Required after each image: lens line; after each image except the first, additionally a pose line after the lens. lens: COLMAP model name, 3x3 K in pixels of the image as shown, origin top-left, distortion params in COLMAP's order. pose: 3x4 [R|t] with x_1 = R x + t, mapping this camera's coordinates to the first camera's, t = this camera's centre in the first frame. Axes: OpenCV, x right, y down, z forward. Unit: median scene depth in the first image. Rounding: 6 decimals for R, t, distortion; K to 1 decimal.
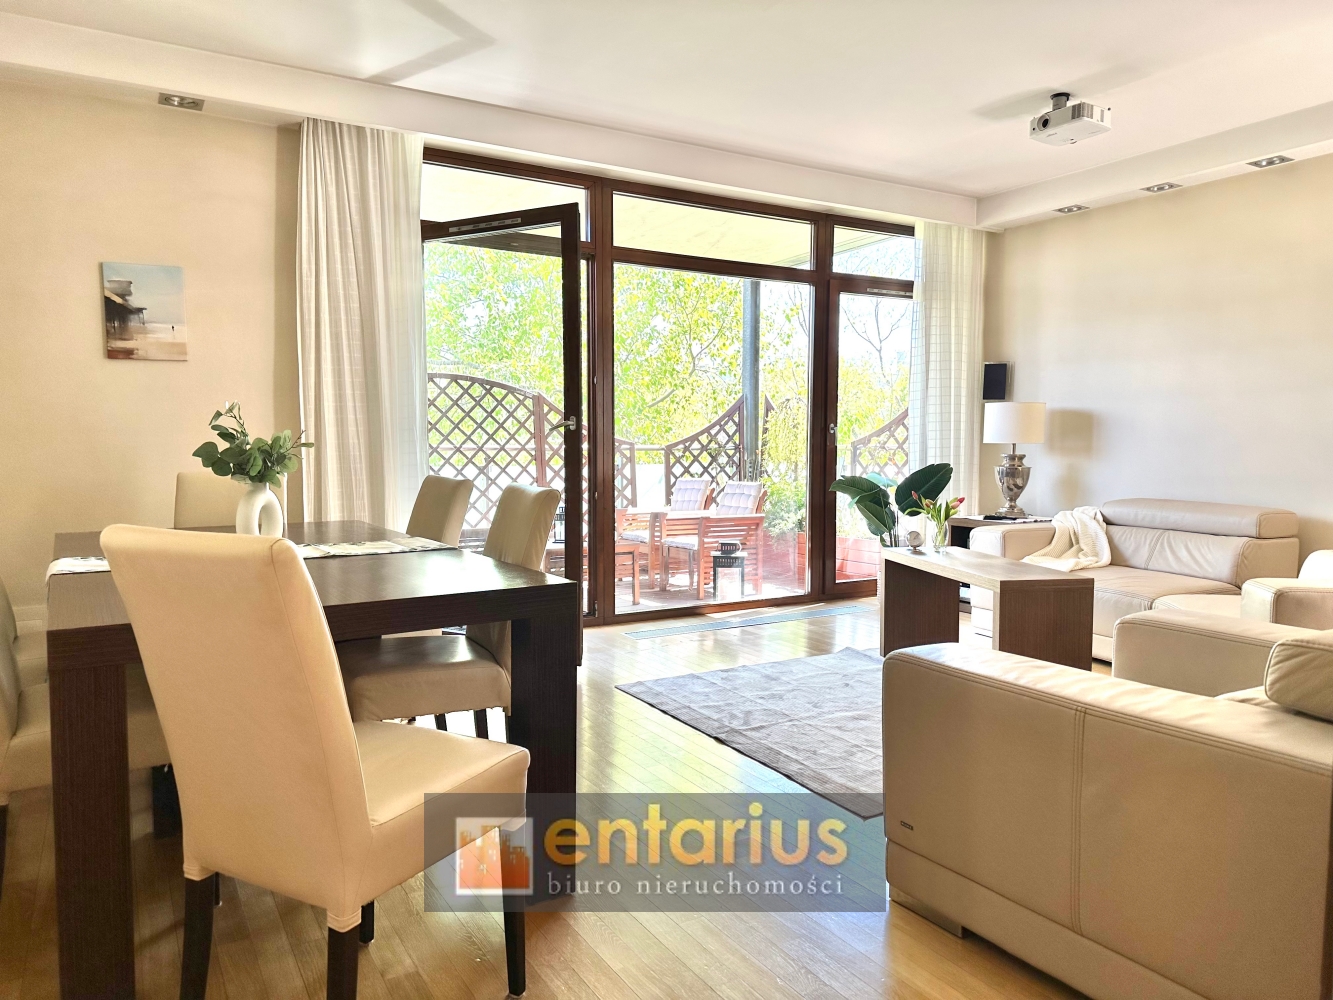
lens RADIAL K [[944.6, 0, 656.5], [0, 944.6, 507.1], [0, 0, 1]] dist [0.051745, -0.065156]
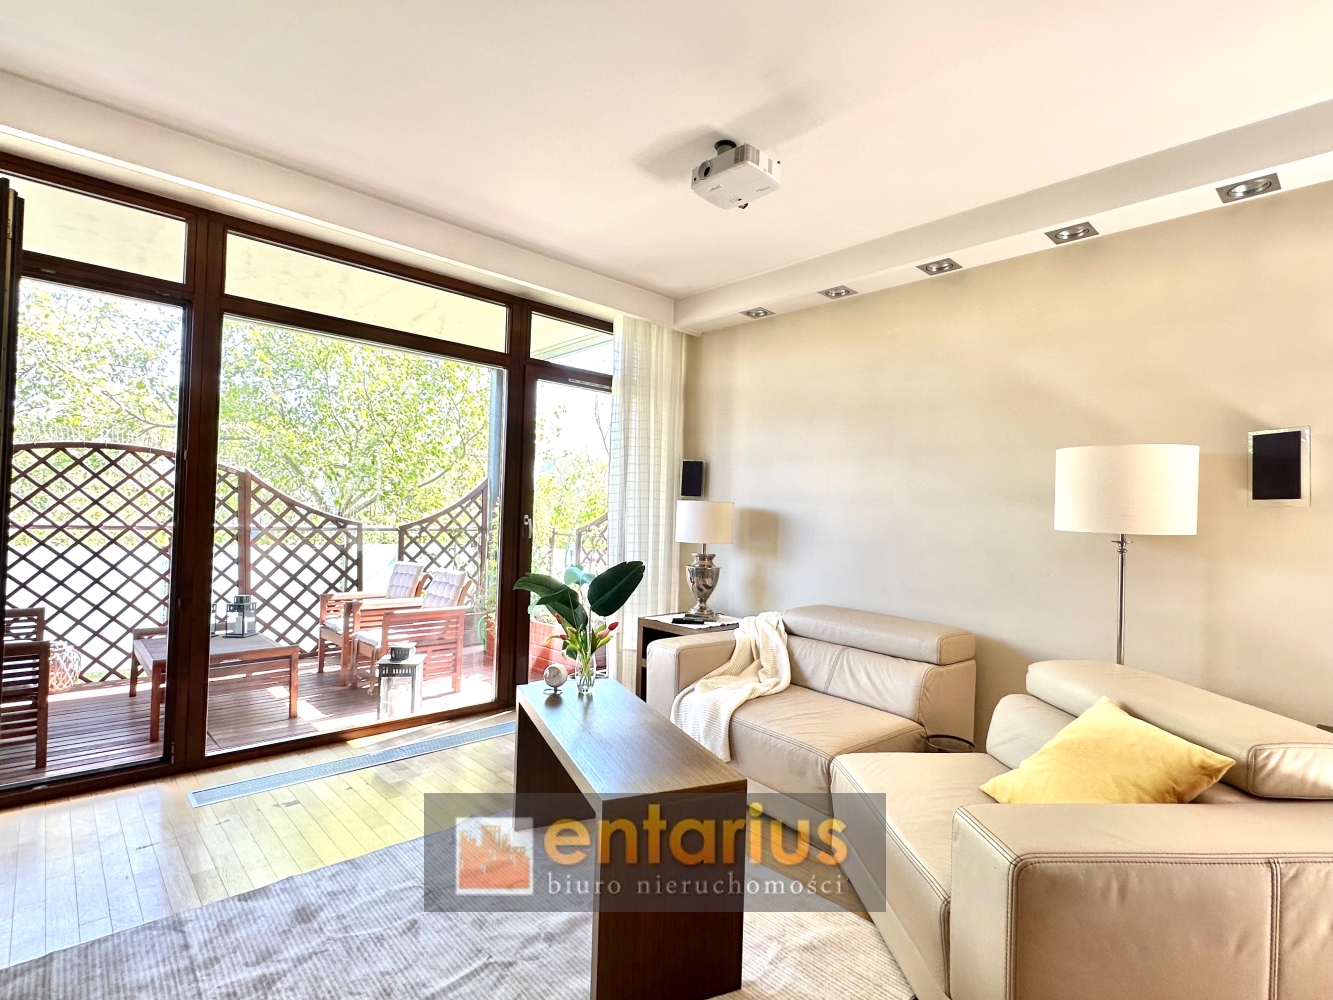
lens RADIAL K [[662.1, 0, 669.8], [0, 662.1, 501.9], [0, 0, 1]] dist [-0.005341, -0.000378]
pose [[0.973166, 0.032407, 0.227811, 0.182677], [-0.013814, 0.996475, -0.082741, -0.051045], [-0.229690, 0.077374, 0.970183, 0.340220]]
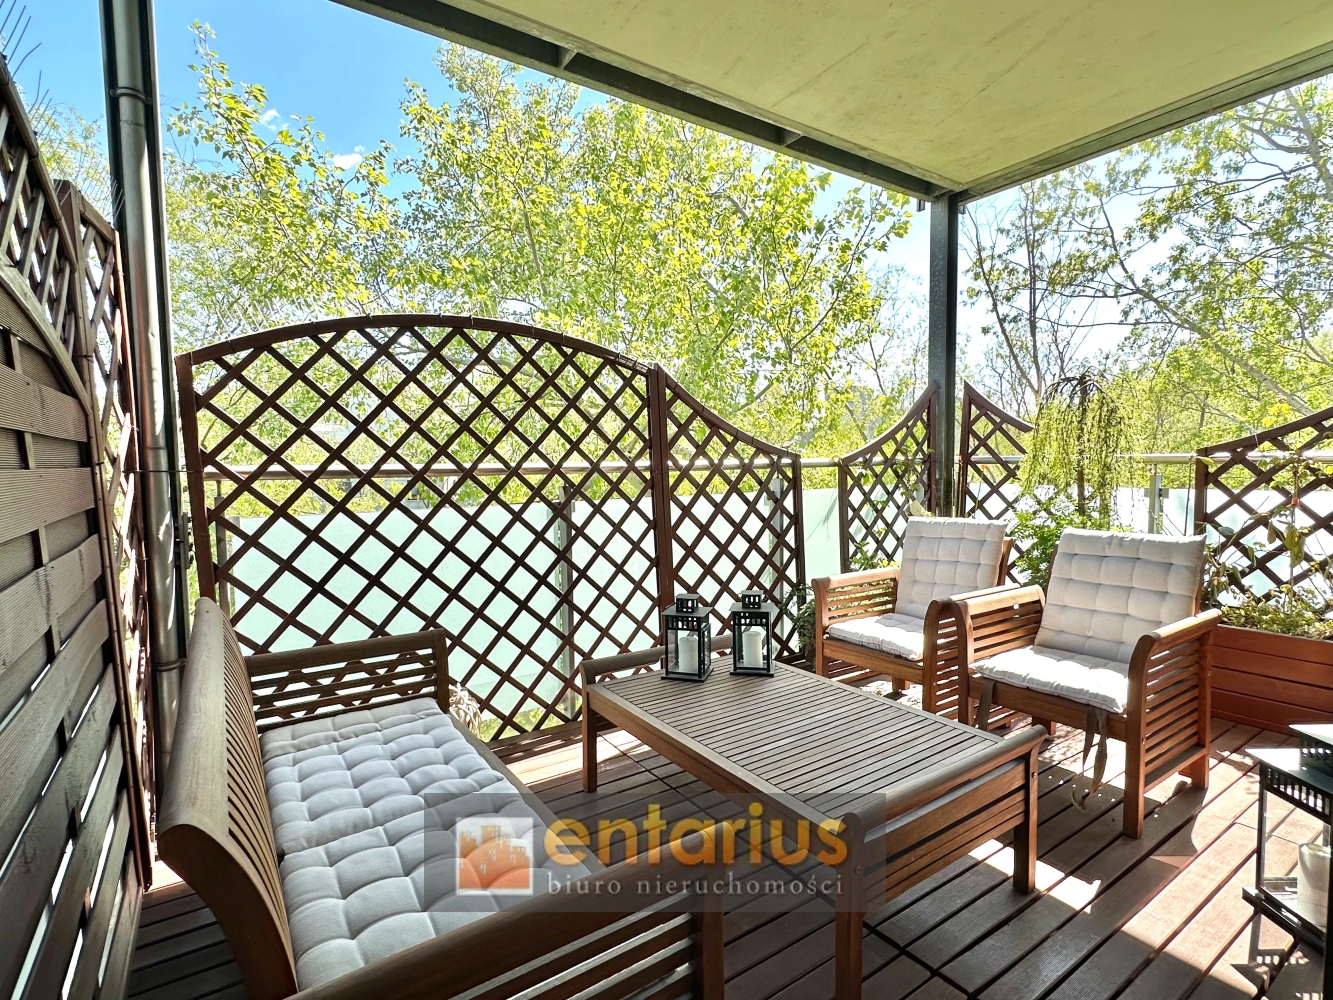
lens RADIAL K [[662.1, 0, 661.5], [0, 662.1, 494.9], [0, 0, 1]] dist [-0.005341, -0.000378]
pose [[0.998311, -0.014847, 0.056163, -0.188526], [0.015571, 0.999801, -0.012474, -0.053591], [-0.055966, 0.013328, 0.998344, 0.804433]]
